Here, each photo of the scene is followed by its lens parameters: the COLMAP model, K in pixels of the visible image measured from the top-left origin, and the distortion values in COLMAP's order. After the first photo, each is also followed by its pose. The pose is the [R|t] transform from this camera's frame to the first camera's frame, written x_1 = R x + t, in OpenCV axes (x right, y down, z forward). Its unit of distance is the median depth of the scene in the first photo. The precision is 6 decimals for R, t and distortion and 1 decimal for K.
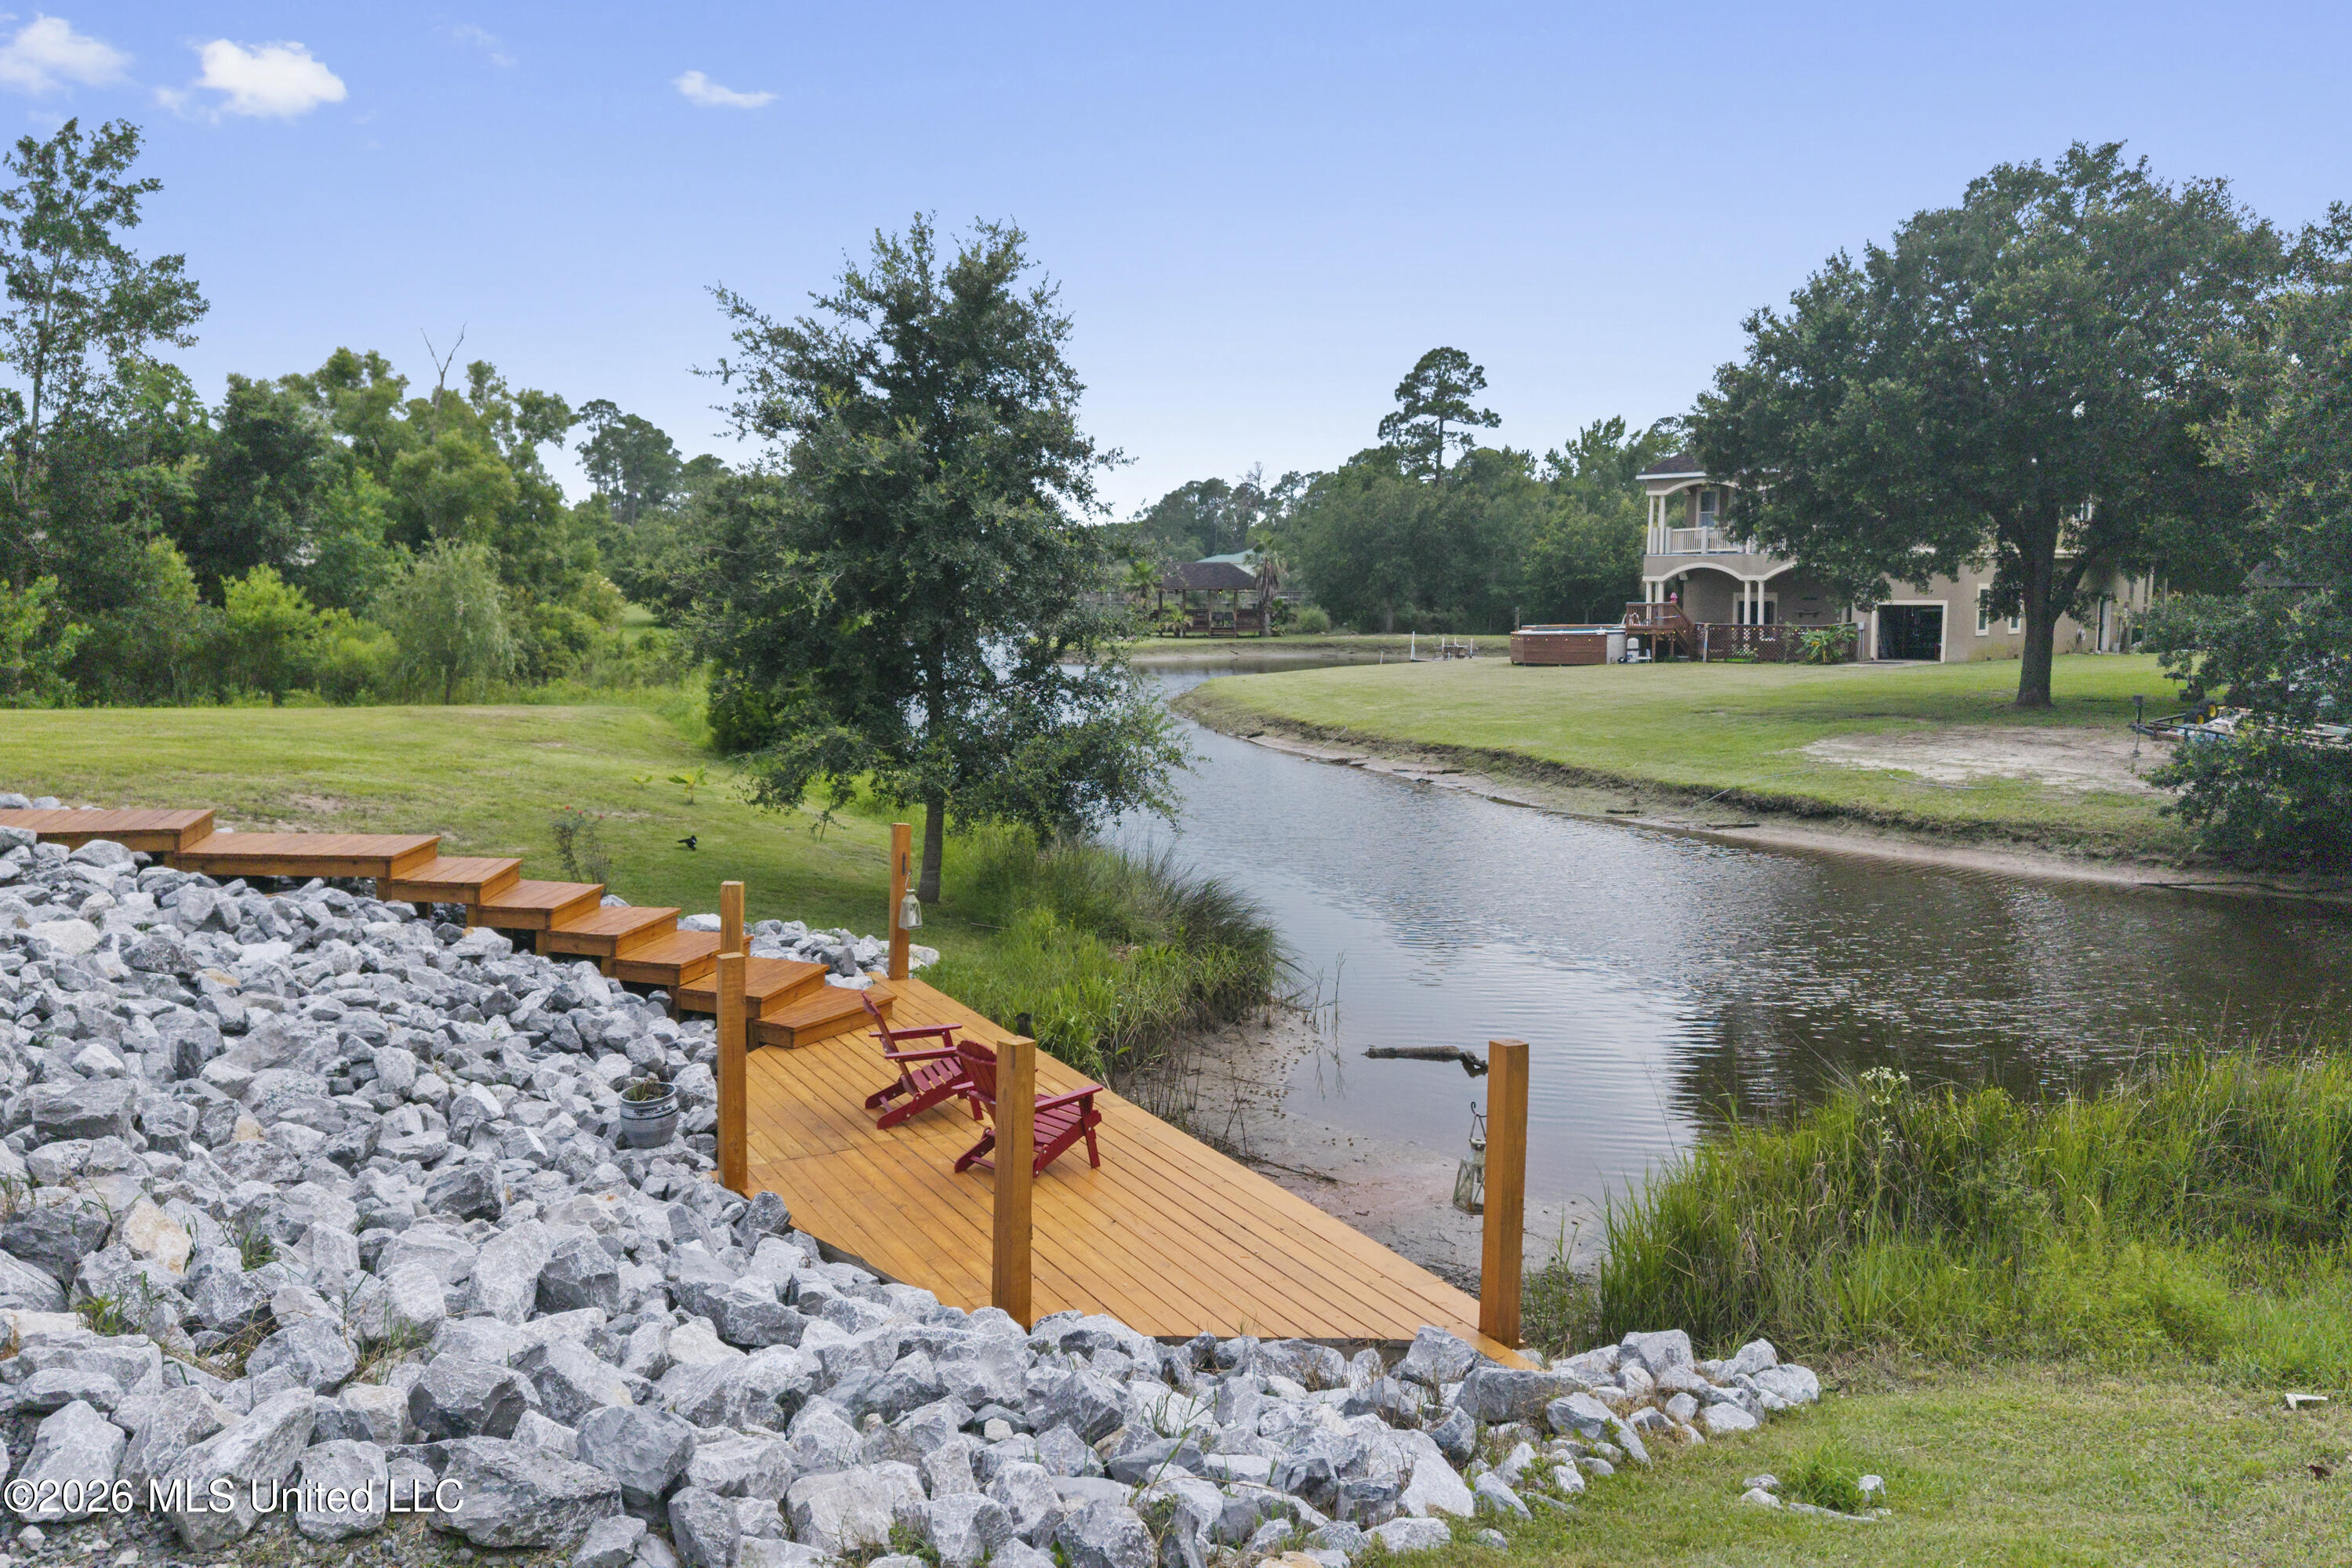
lens RADIAL K [[1876.6, 0, 1170.7], [0, 1876.6, 793.2], [0, 0, 1]] dist [0.049691, -0.061359]
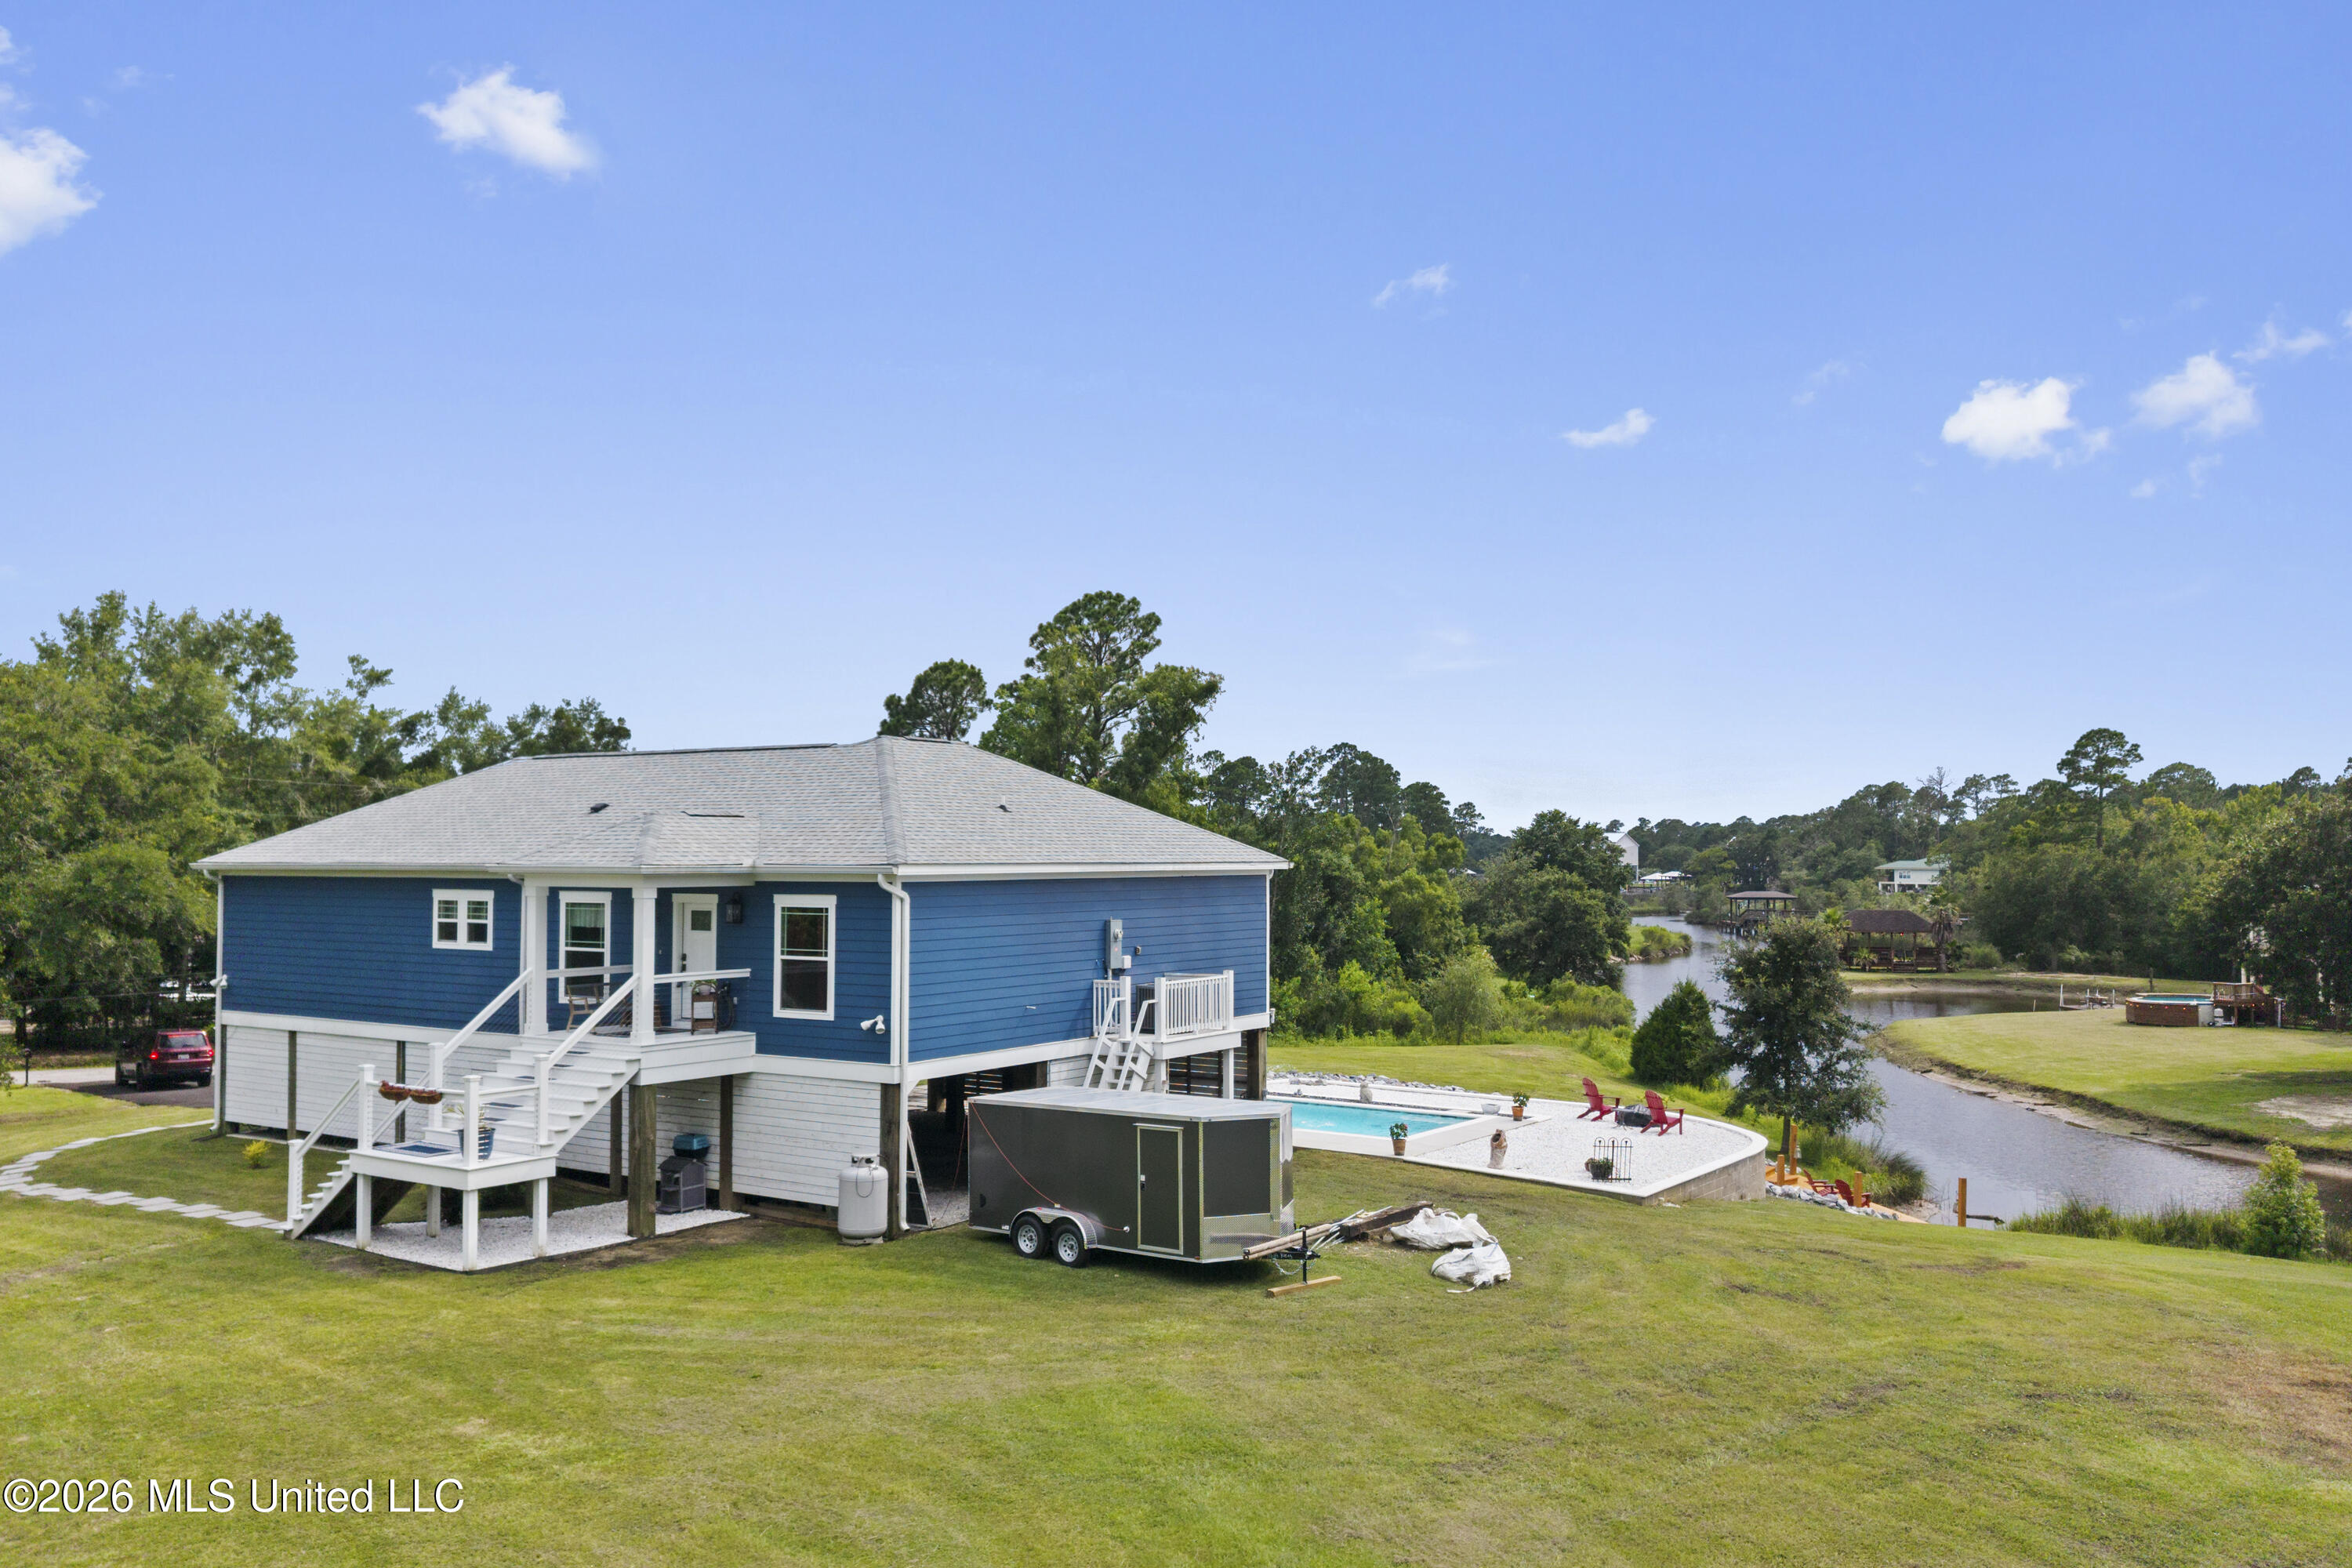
lens RADIAL K [[1876.6, 0, 1170.7], [0, 1876.6, 793.2], [0, 0, 1]] dist [0.049691, -0.061359]
pose [[0.941993, -0.009174, -0.335508, -0.015716], [-0.040209, 0.989342, -0.139945, -0.012905], [0.333217, 0.145318, 0.931584, -0.630471]]
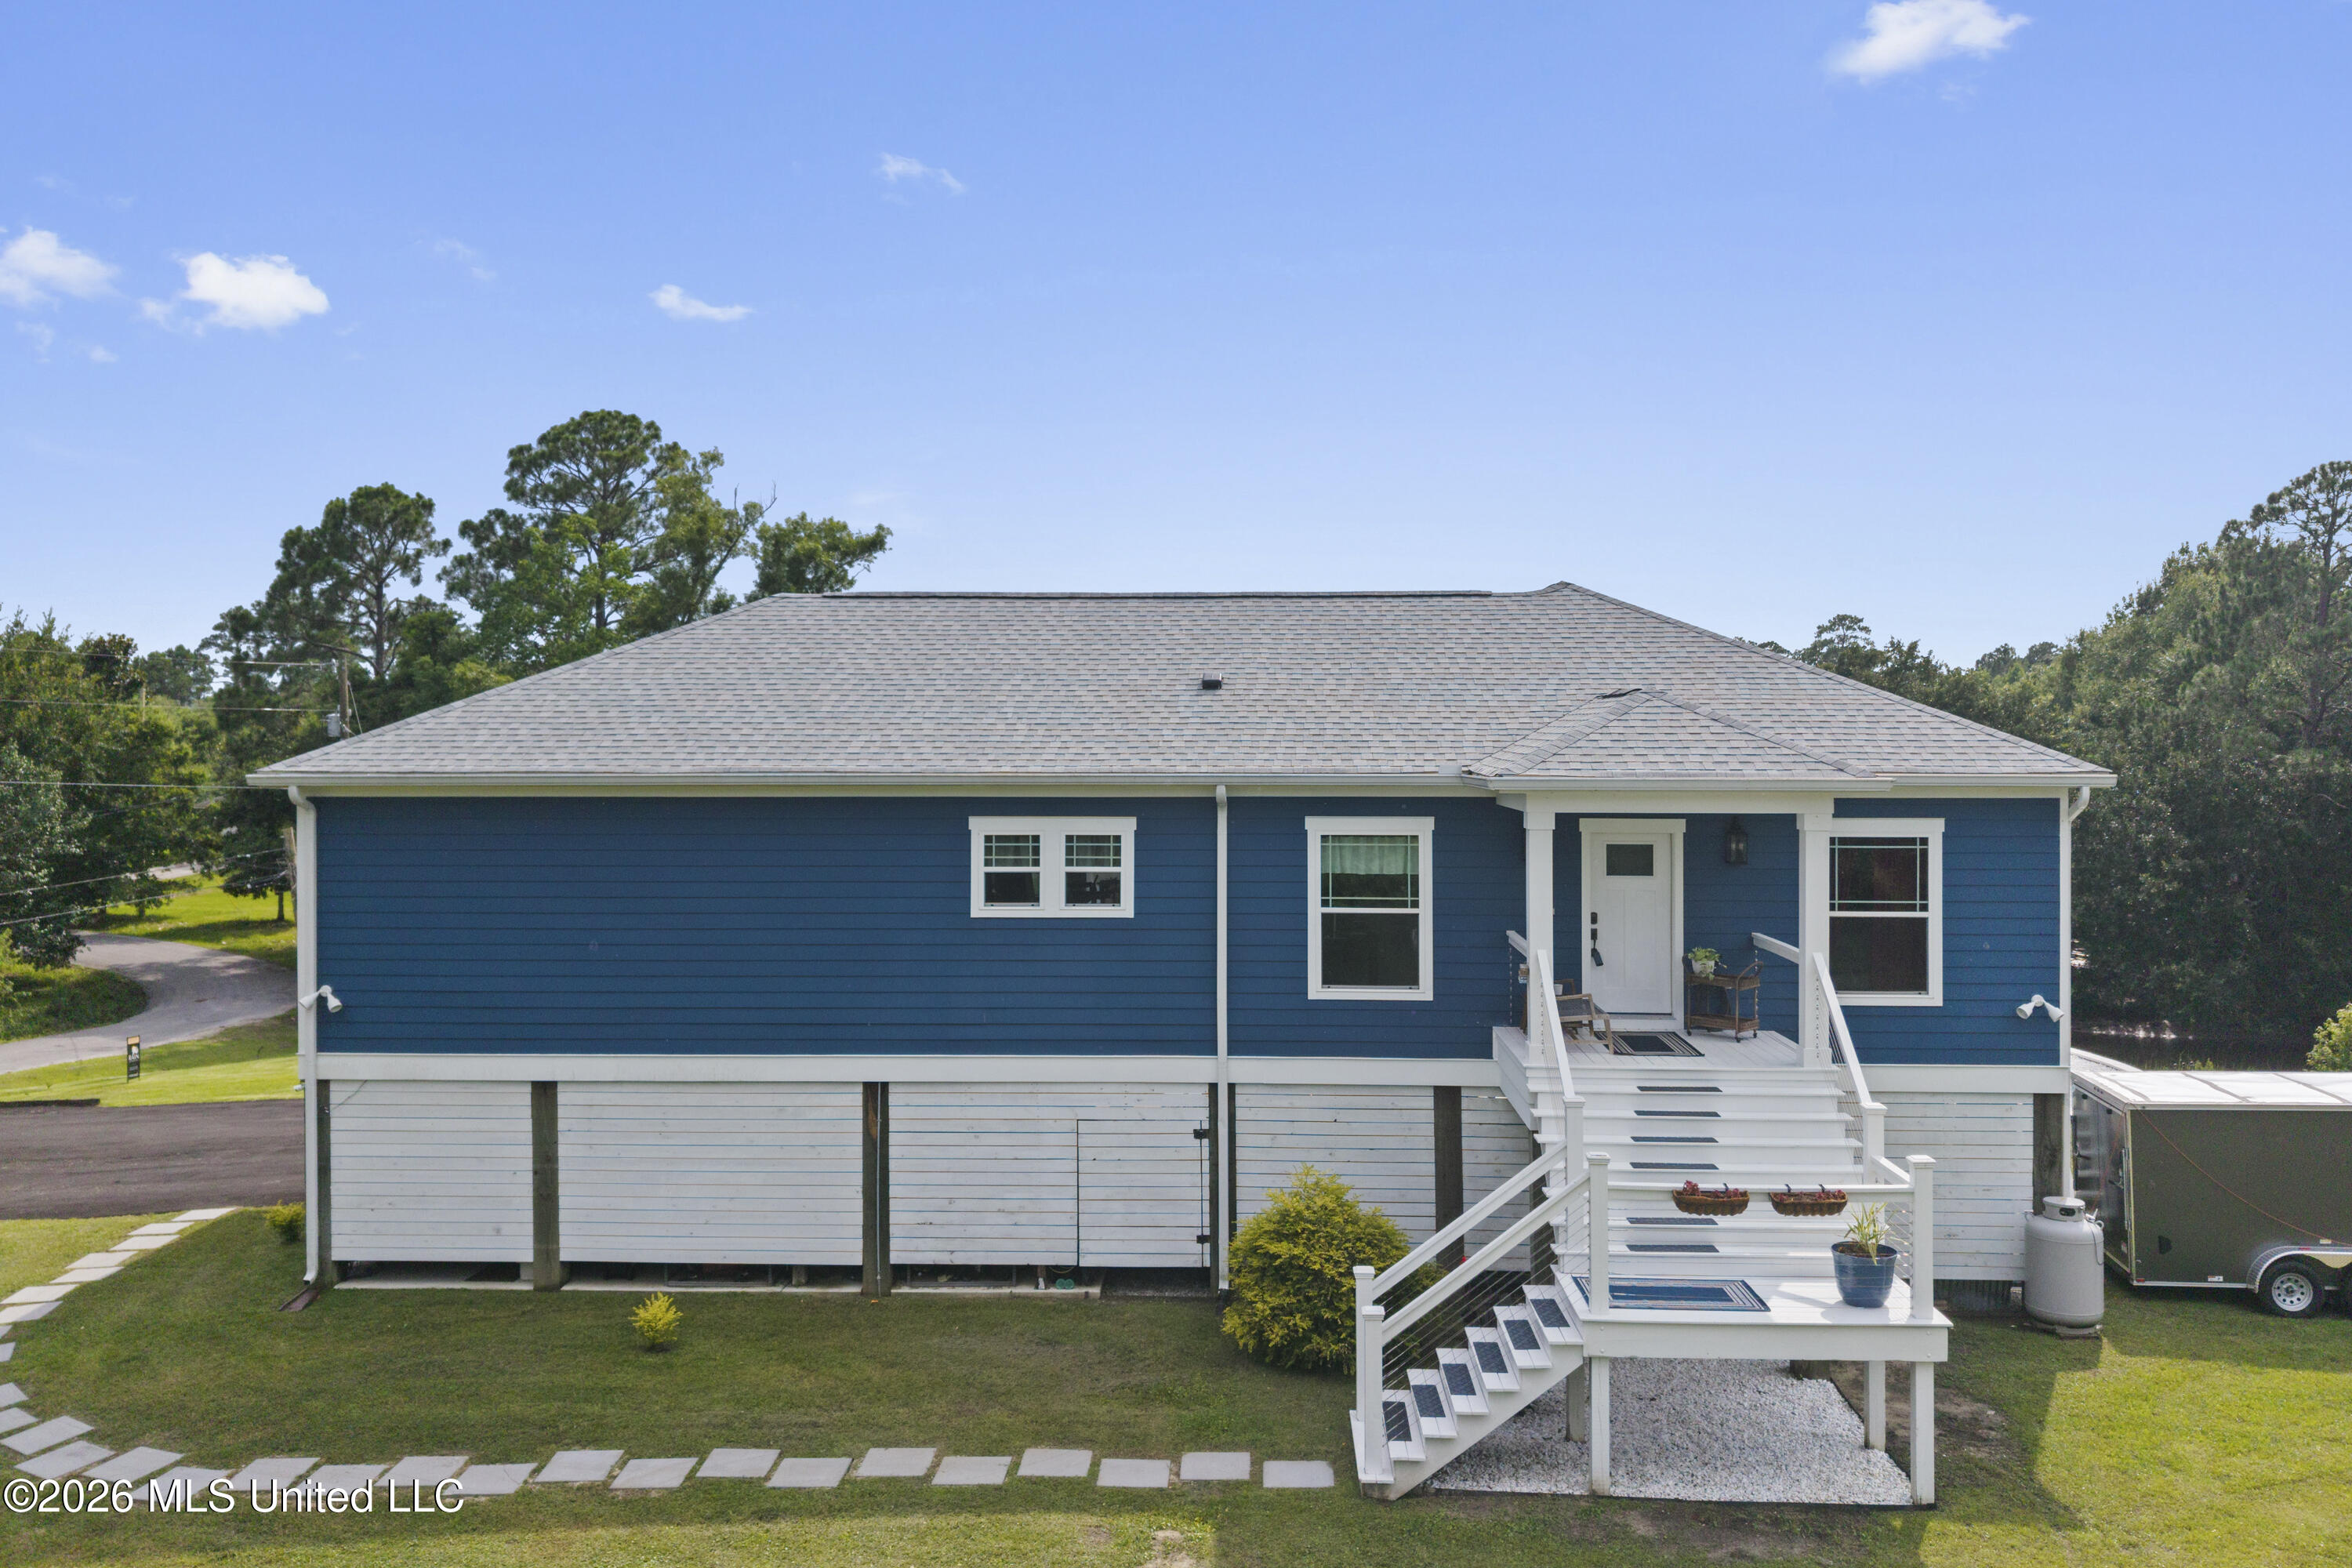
lens RADIAL K [[1881.1, 0, 1174.2], [0, 1881.1, 740.4], [0, 0, 1]] dist [0.006392, 0.008522]
pose [[0.979352, 0.001773, 0.202156, -0.438239], [0.020962, 0.993681, -0.110268, -0.030883], [-0.201074, 0.112229, 0.973126, -0.498905]]
